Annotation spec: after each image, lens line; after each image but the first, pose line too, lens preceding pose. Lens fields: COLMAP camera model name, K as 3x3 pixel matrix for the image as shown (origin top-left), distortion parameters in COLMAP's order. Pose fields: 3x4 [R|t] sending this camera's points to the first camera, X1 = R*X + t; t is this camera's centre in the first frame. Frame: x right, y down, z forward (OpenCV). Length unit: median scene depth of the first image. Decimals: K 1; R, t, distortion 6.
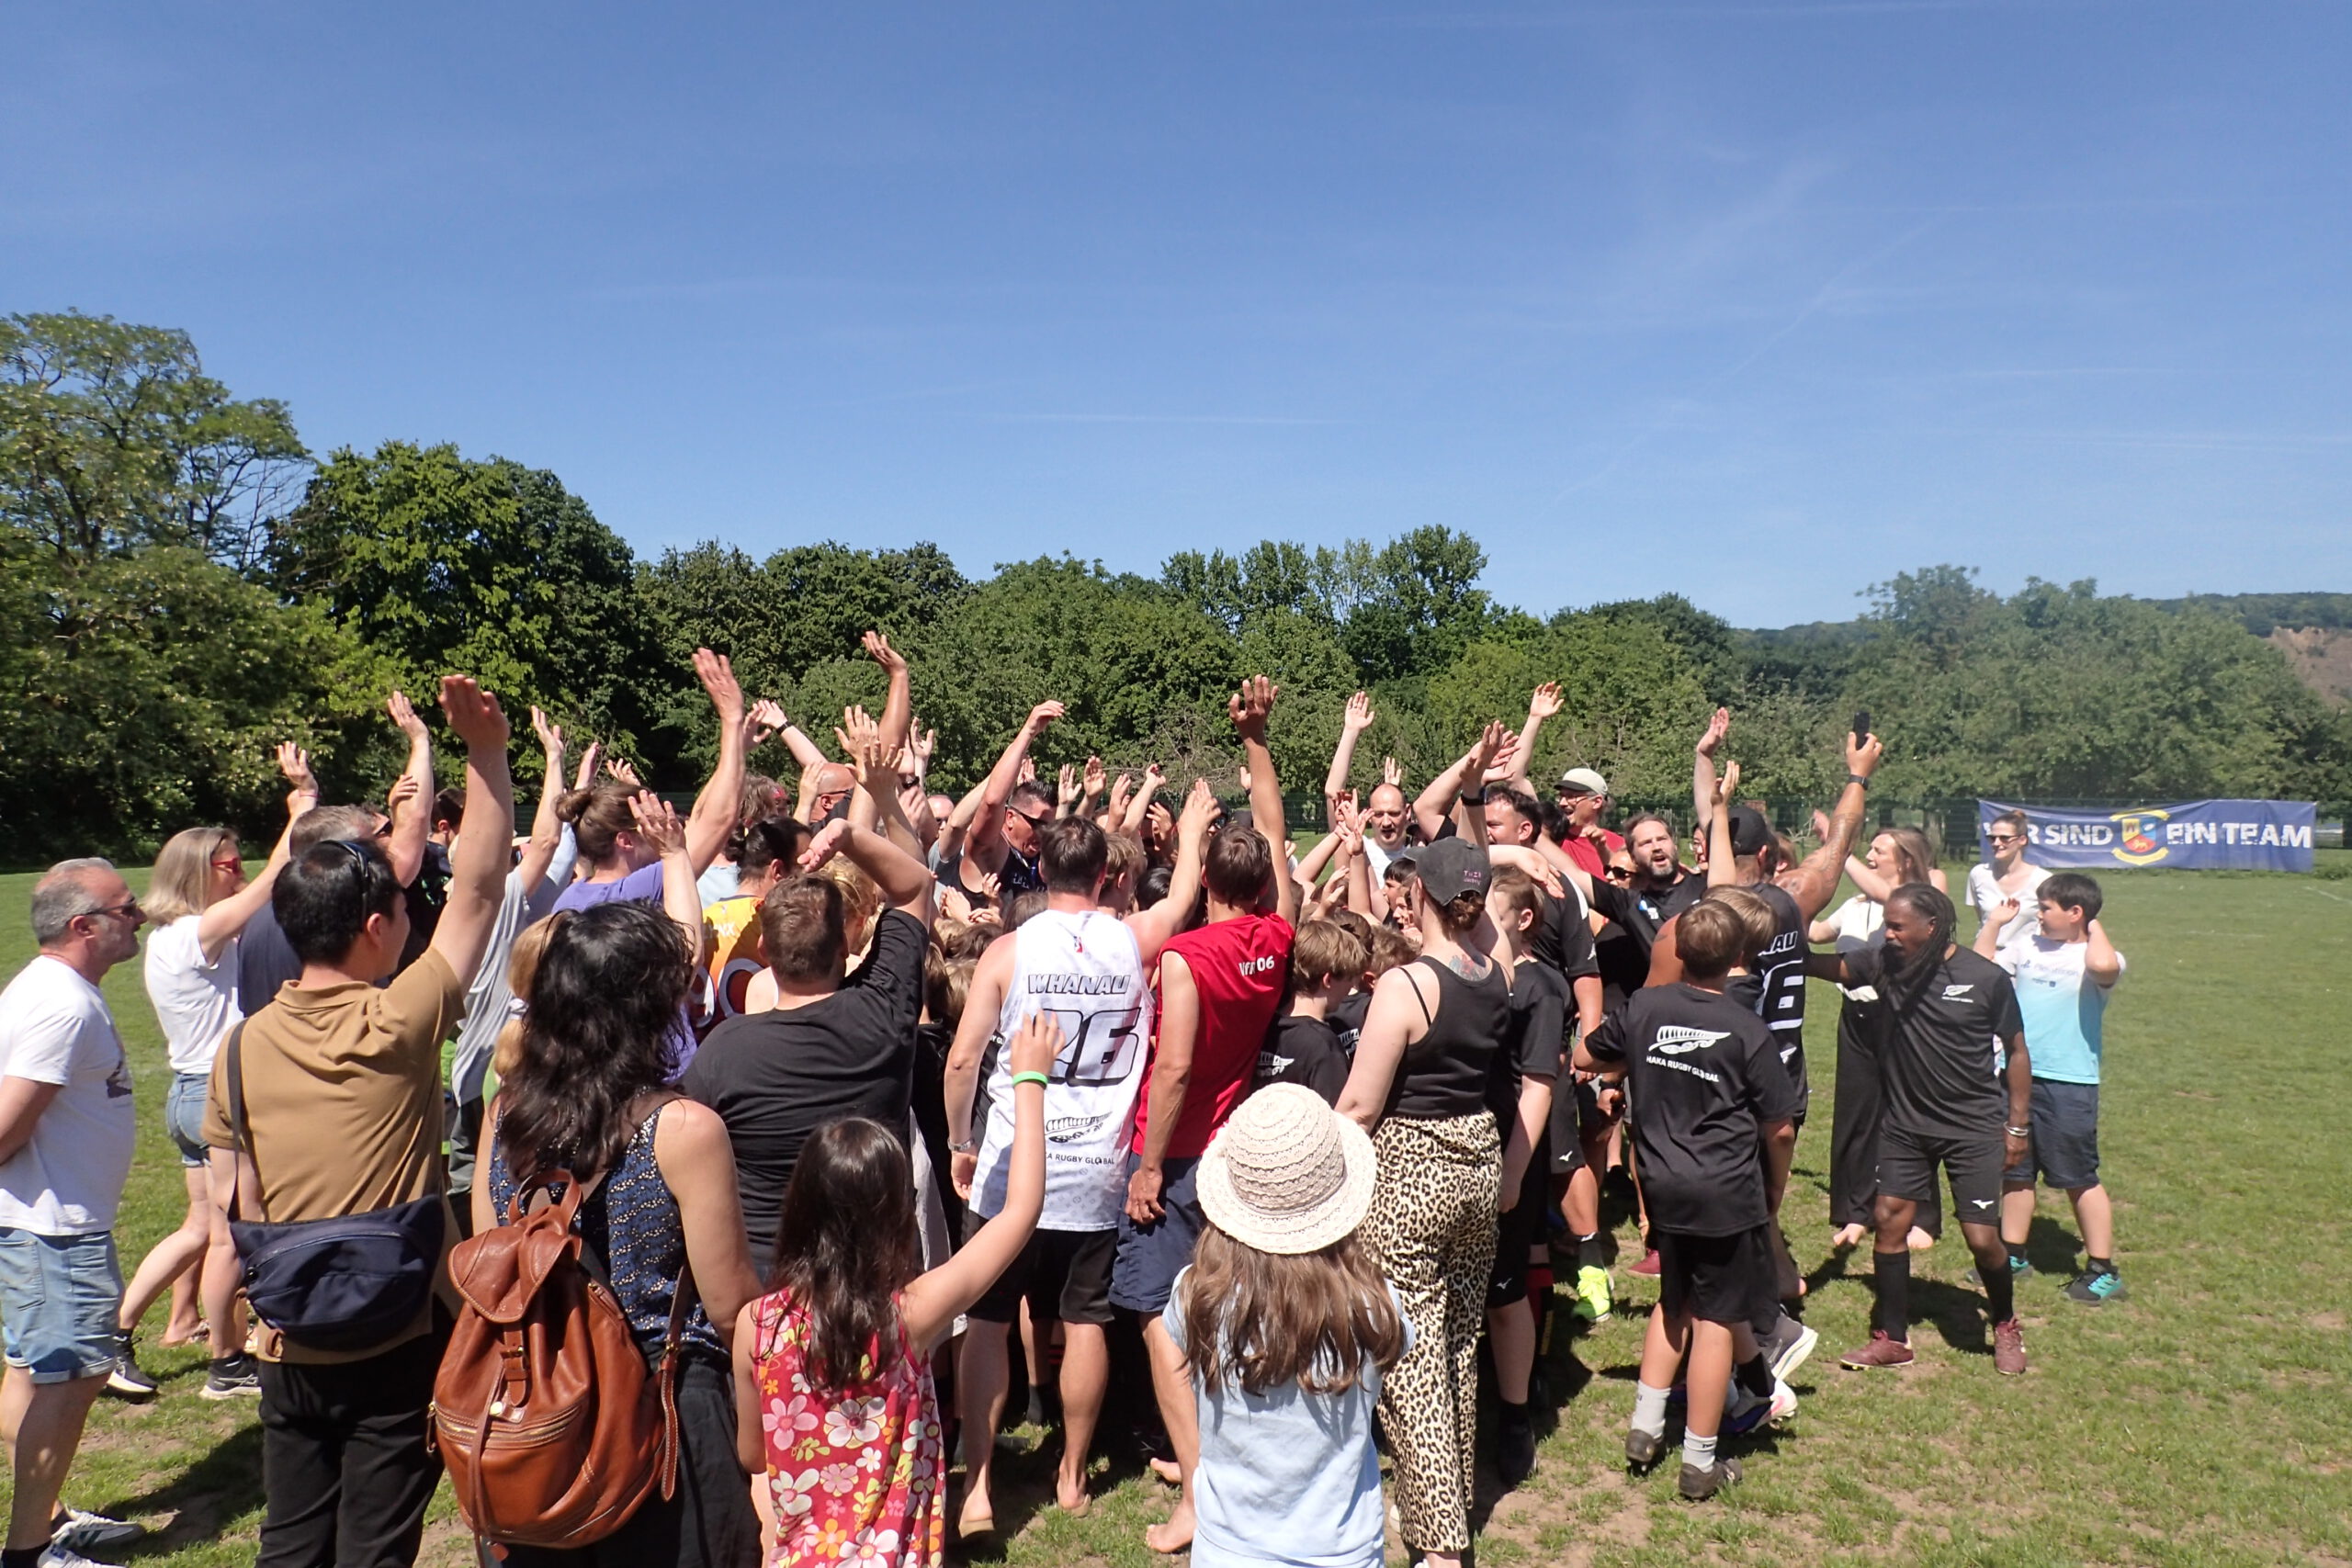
lens RADIAL K [[1490.9, 0, 1127.2], [0, 1490.9, 773.7], [0, 0, 1]] dist [0.000980, -0.001036]
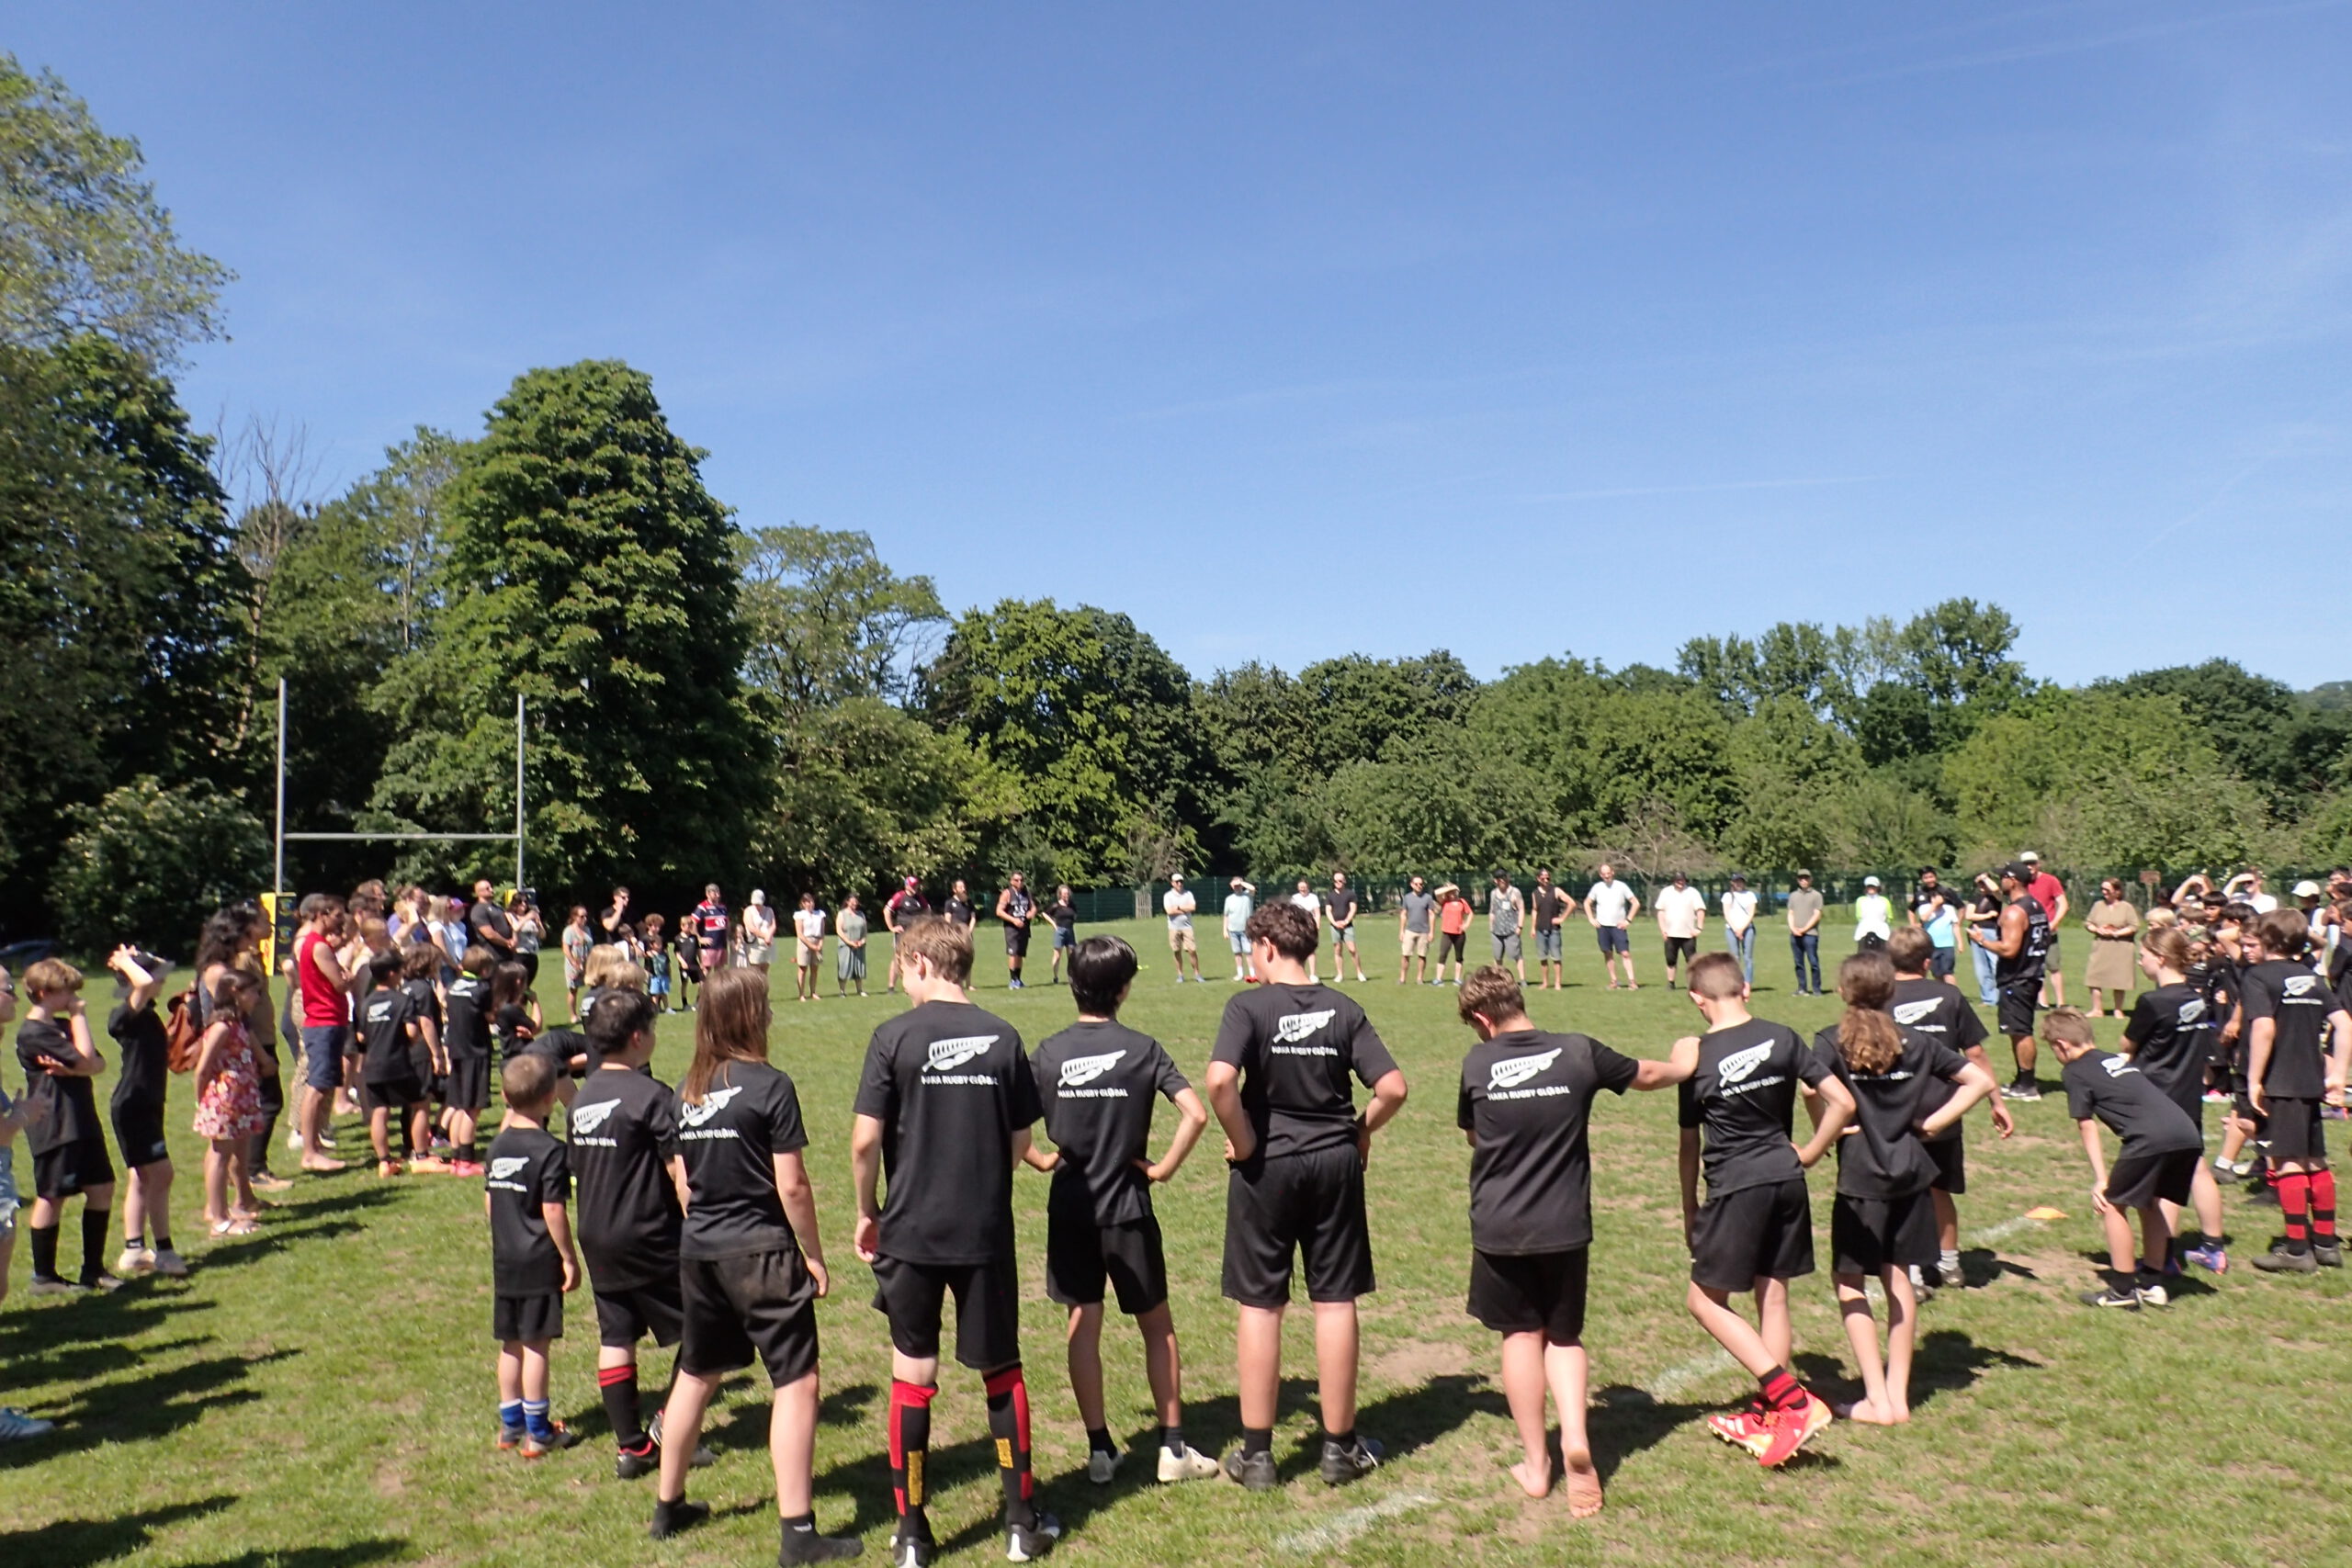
lens RADIAL K [[1490.9, 0, 1127.2], [0, 1490.9, 773.7], [0, 0, 1]] dist [0.000980, -0.001036]
pose [[0.936064, -0.035240, -0.350060, 0.037645], [0.015501, 0.998136, -0.059031, -0.000835], [0.351488, 0.049830, 0.934865, -0.134792]]
